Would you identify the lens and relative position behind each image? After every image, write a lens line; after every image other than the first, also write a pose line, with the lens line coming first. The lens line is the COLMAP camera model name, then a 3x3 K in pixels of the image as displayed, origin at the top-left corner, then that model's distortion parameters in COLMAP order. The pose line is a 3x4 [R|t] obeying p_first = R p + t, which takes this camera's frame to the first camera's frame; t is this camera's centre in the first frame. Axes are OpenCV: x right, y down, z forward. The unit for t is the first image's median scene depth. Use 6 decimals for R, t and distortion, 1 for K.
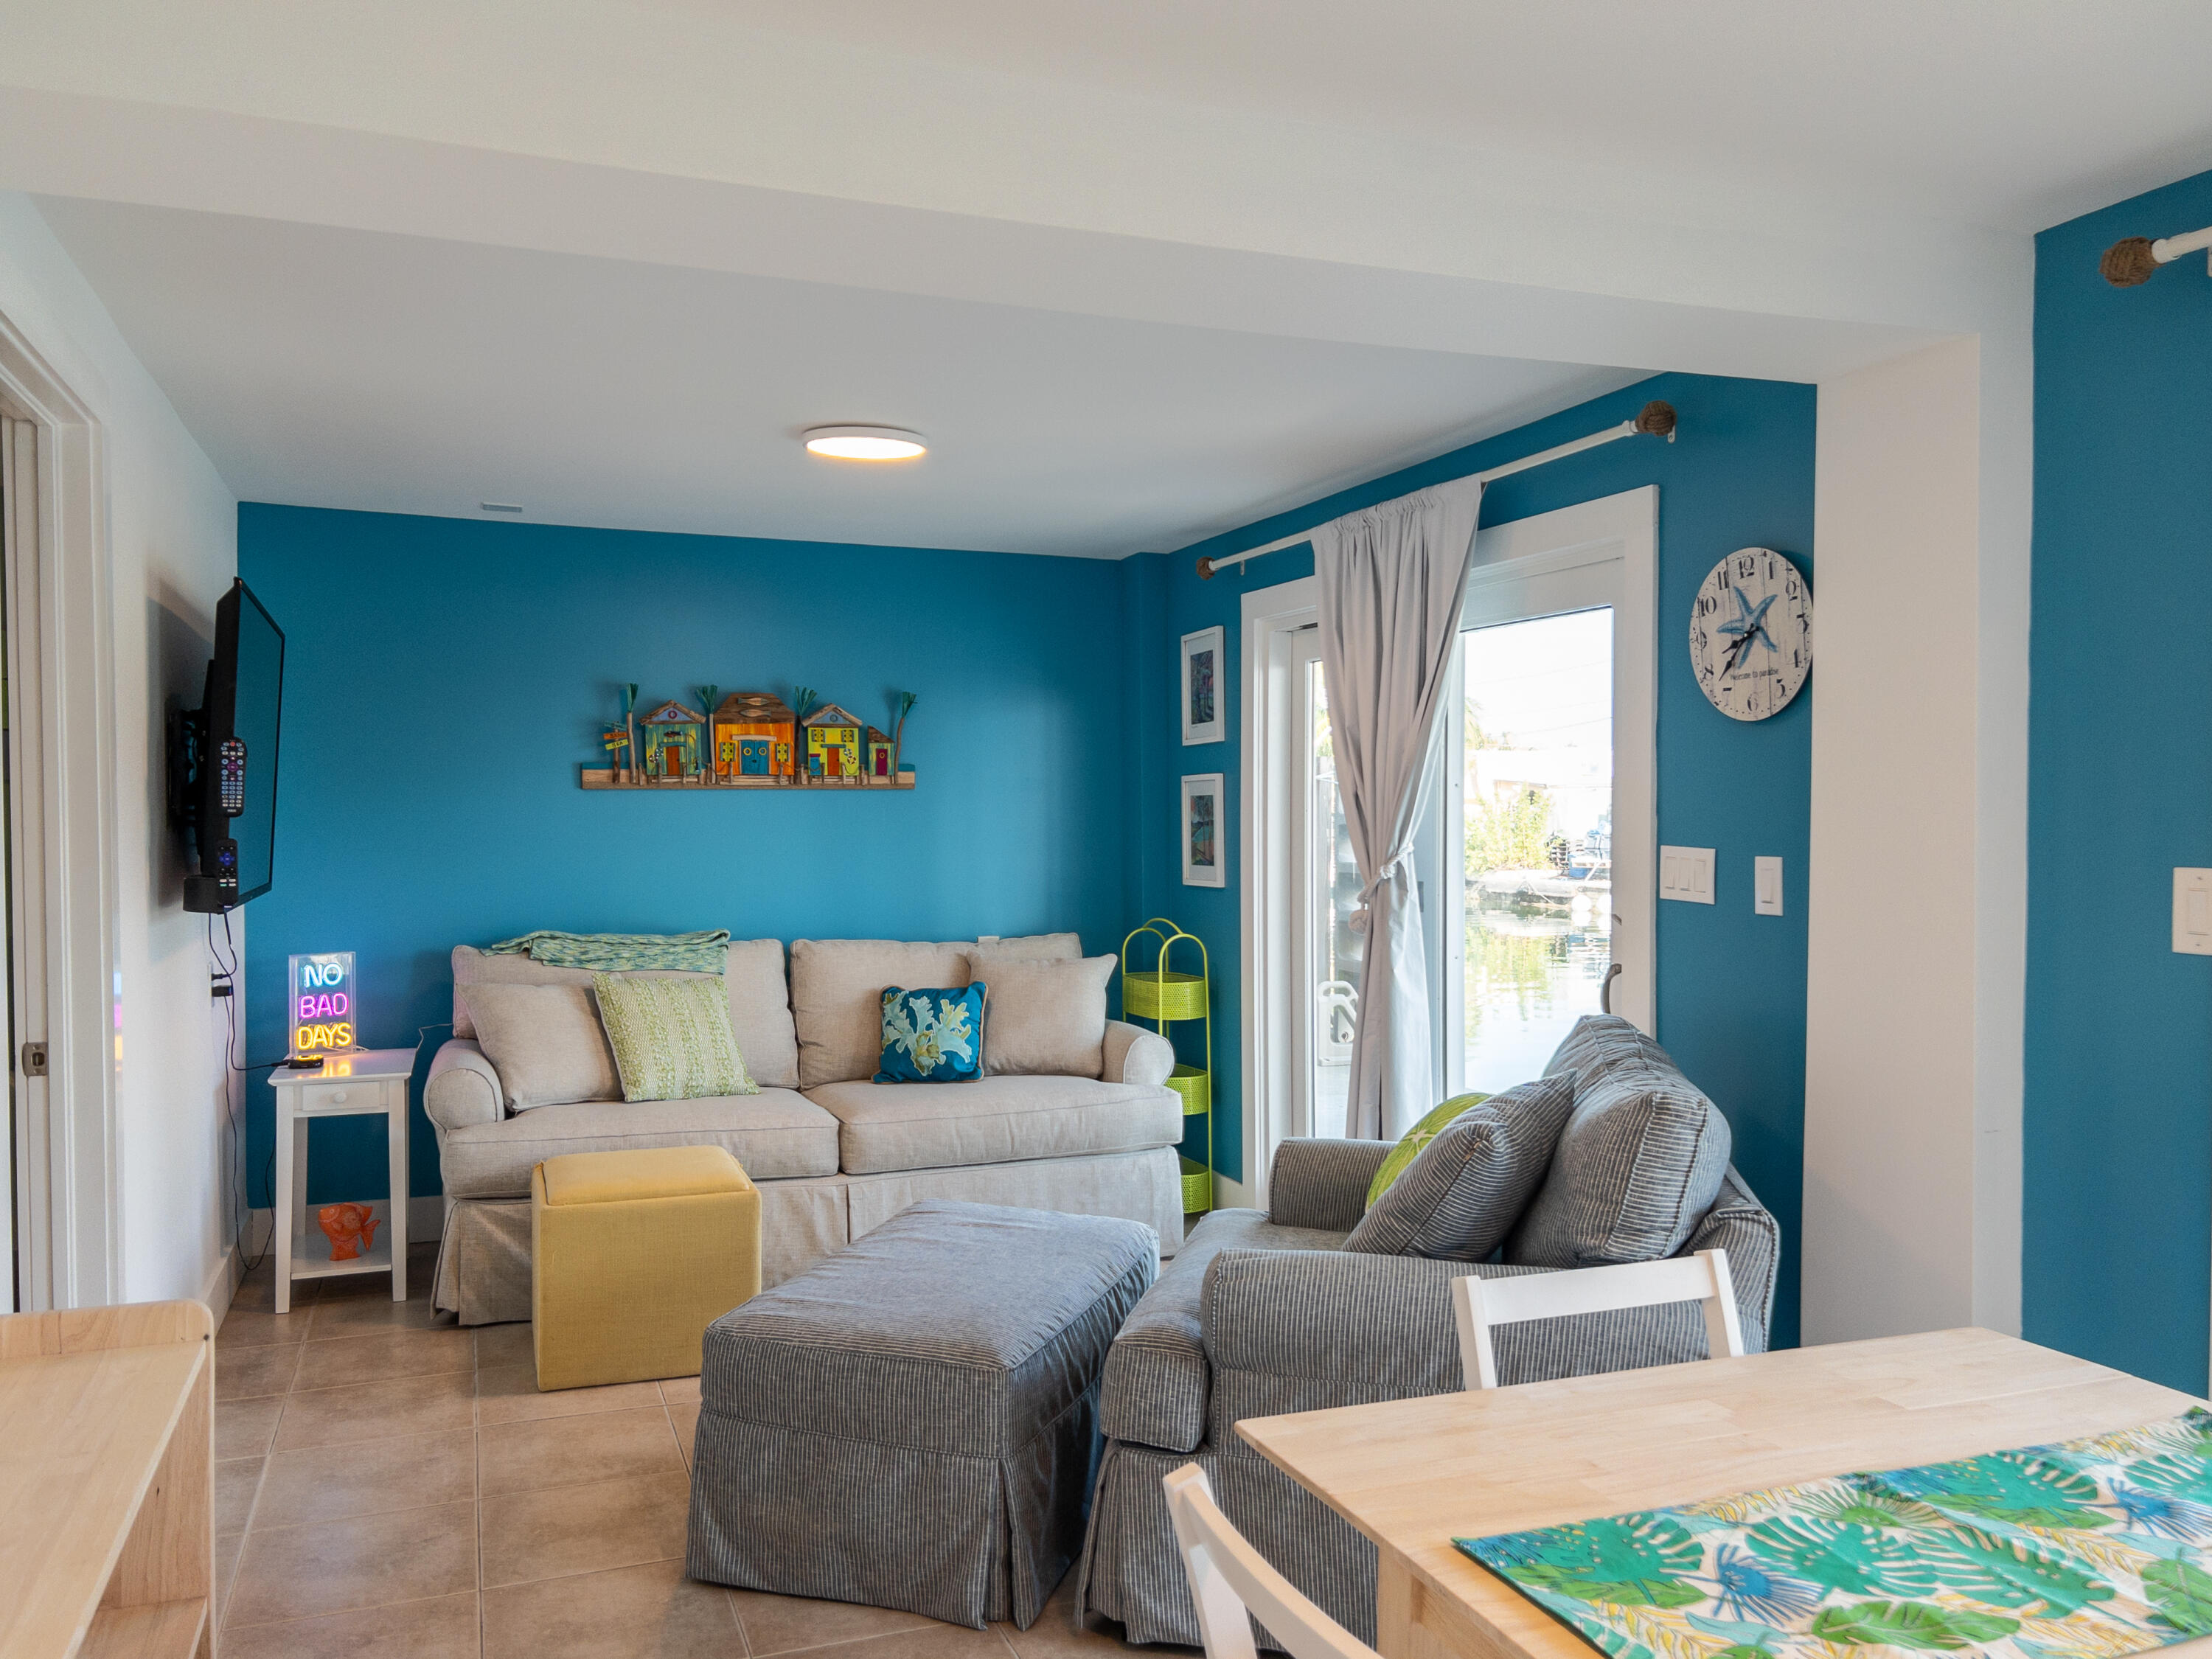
lens RADIAL K [[1663.5, 0, 1096.8], [0, 1663.5, 848.4], [0, 0, 1]] dist [0.056872, -0.073334]
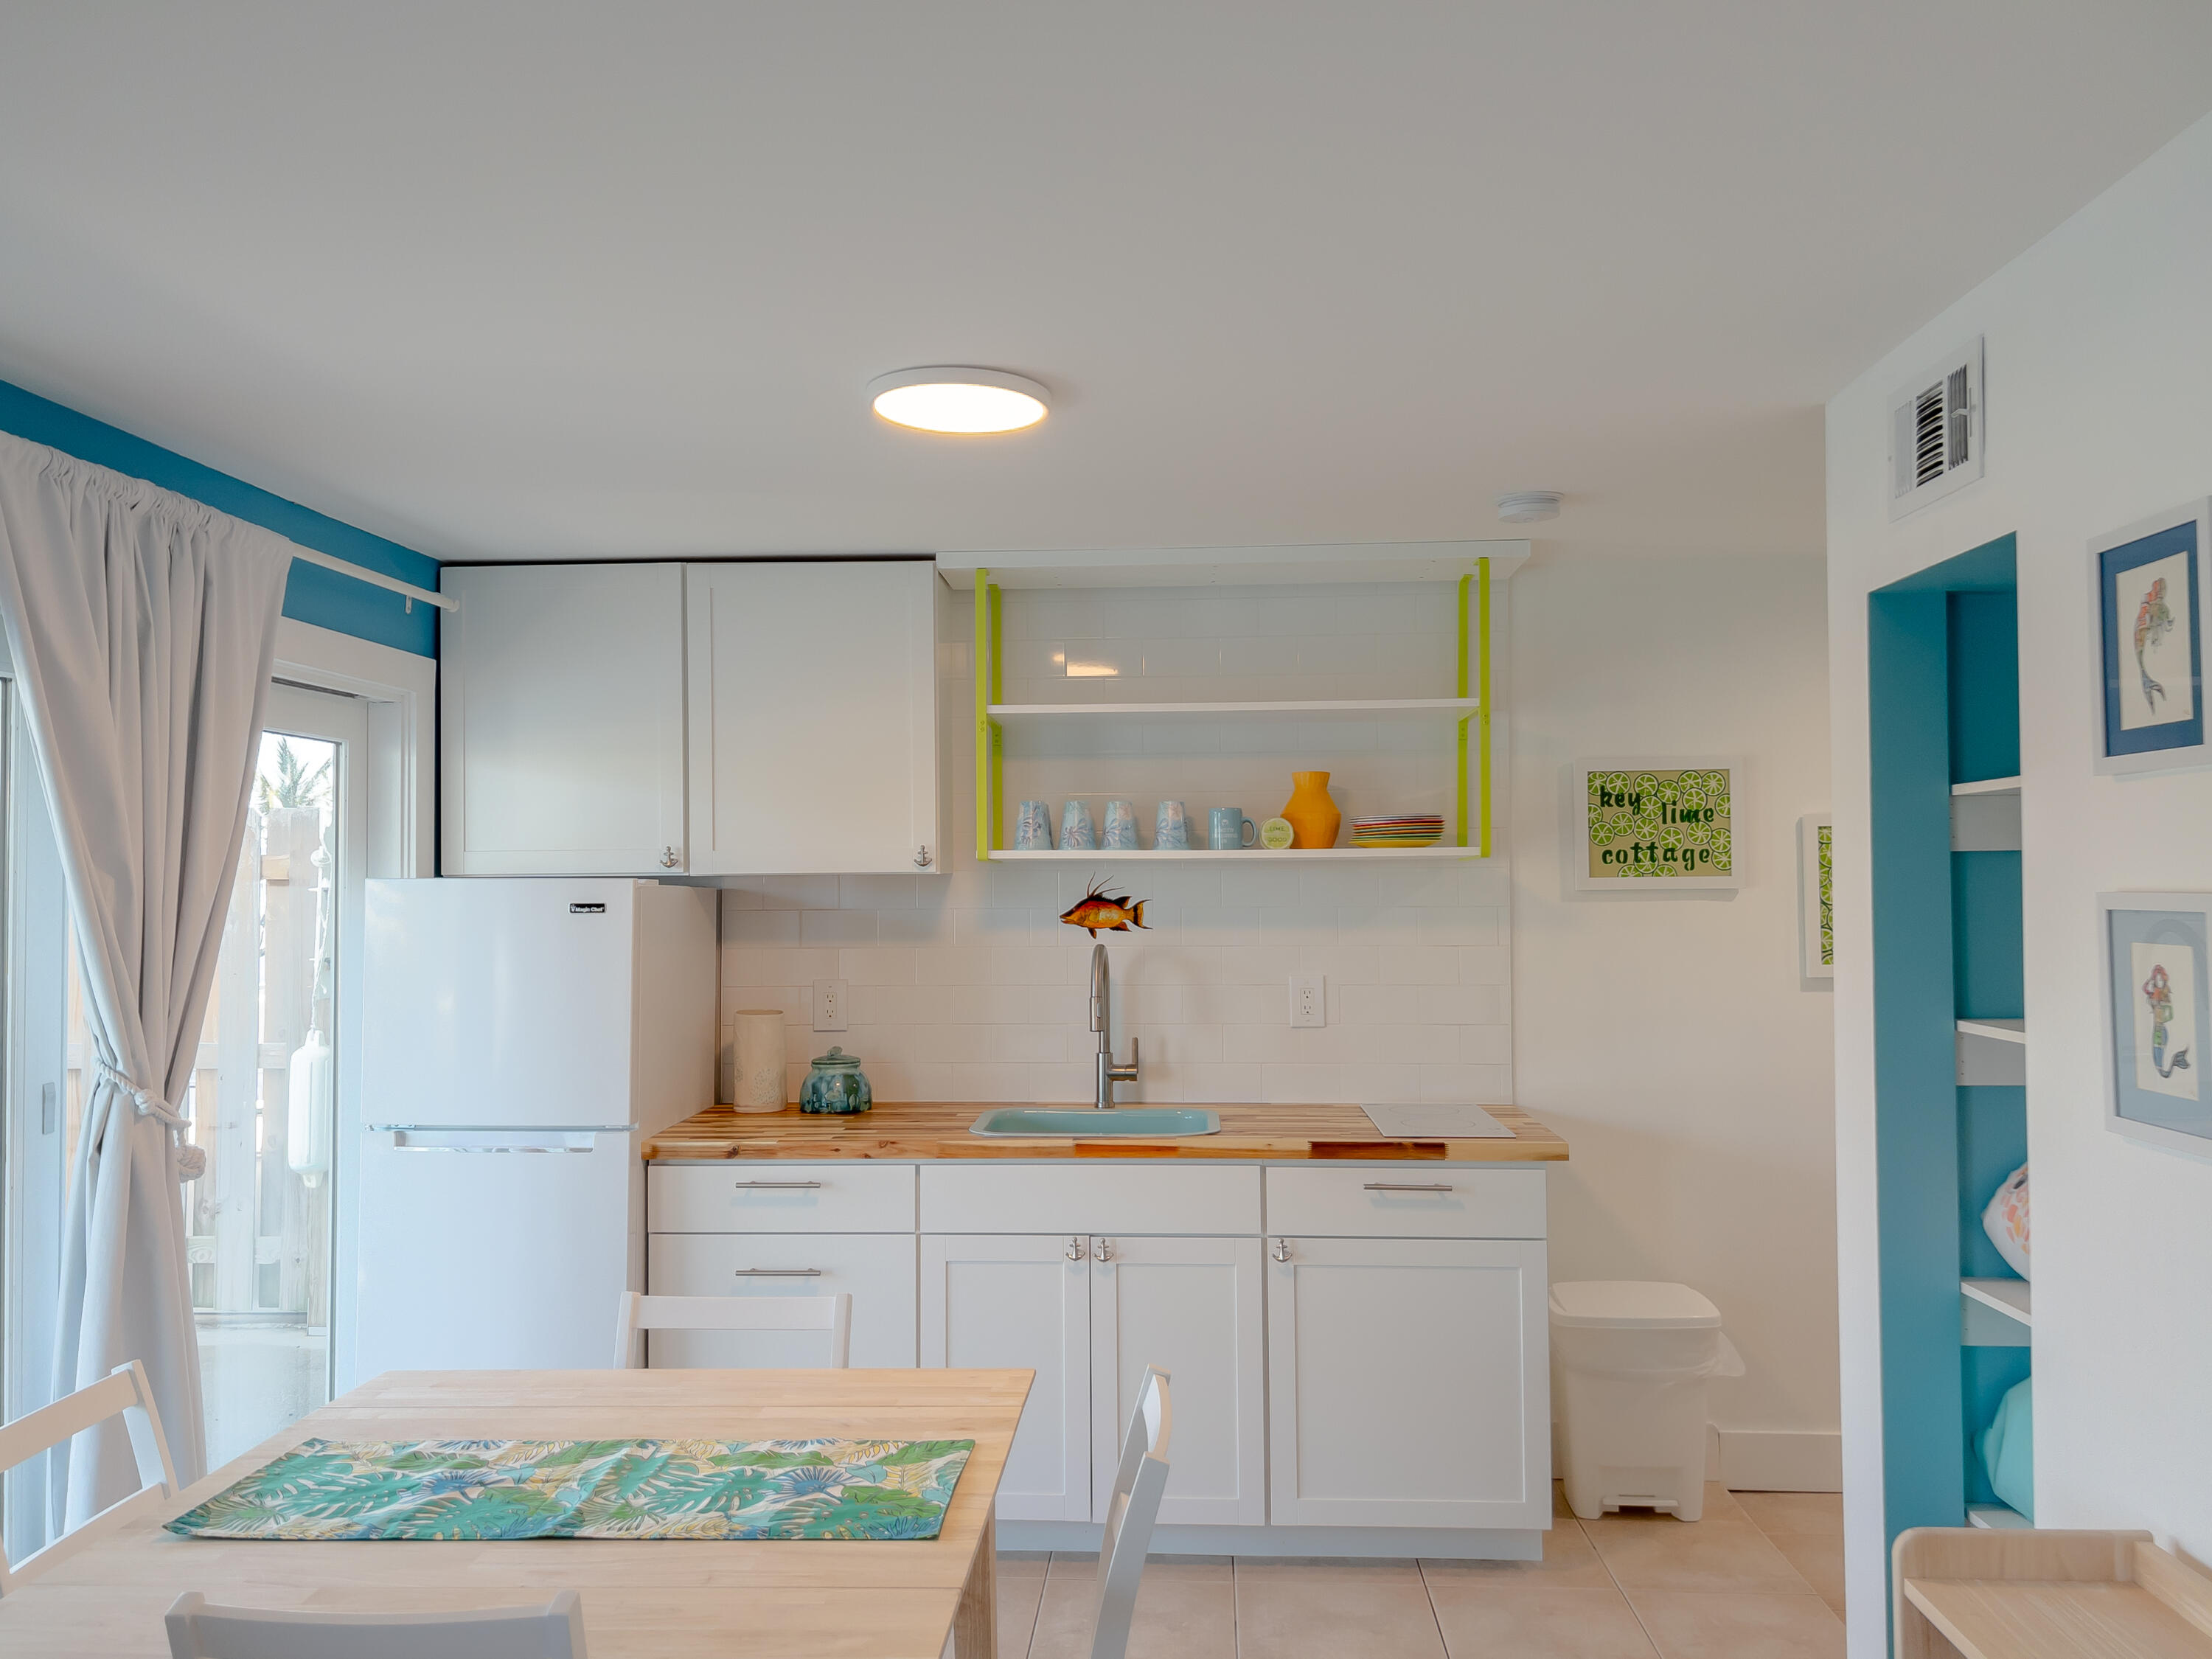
lens RADIAL K [[1663.5, 0, 1088.5], [0, 1663.5, 831.6], [0, 0, 1]] dist [0.056872, -0.073334]
pose [[-0.907755, 0.016144, 0.419189, -0.128675], [0.015987, 0.999865, -0.003889, -0.038747], [-0.419195, 0.003172, -0.907891, 0.596531]]
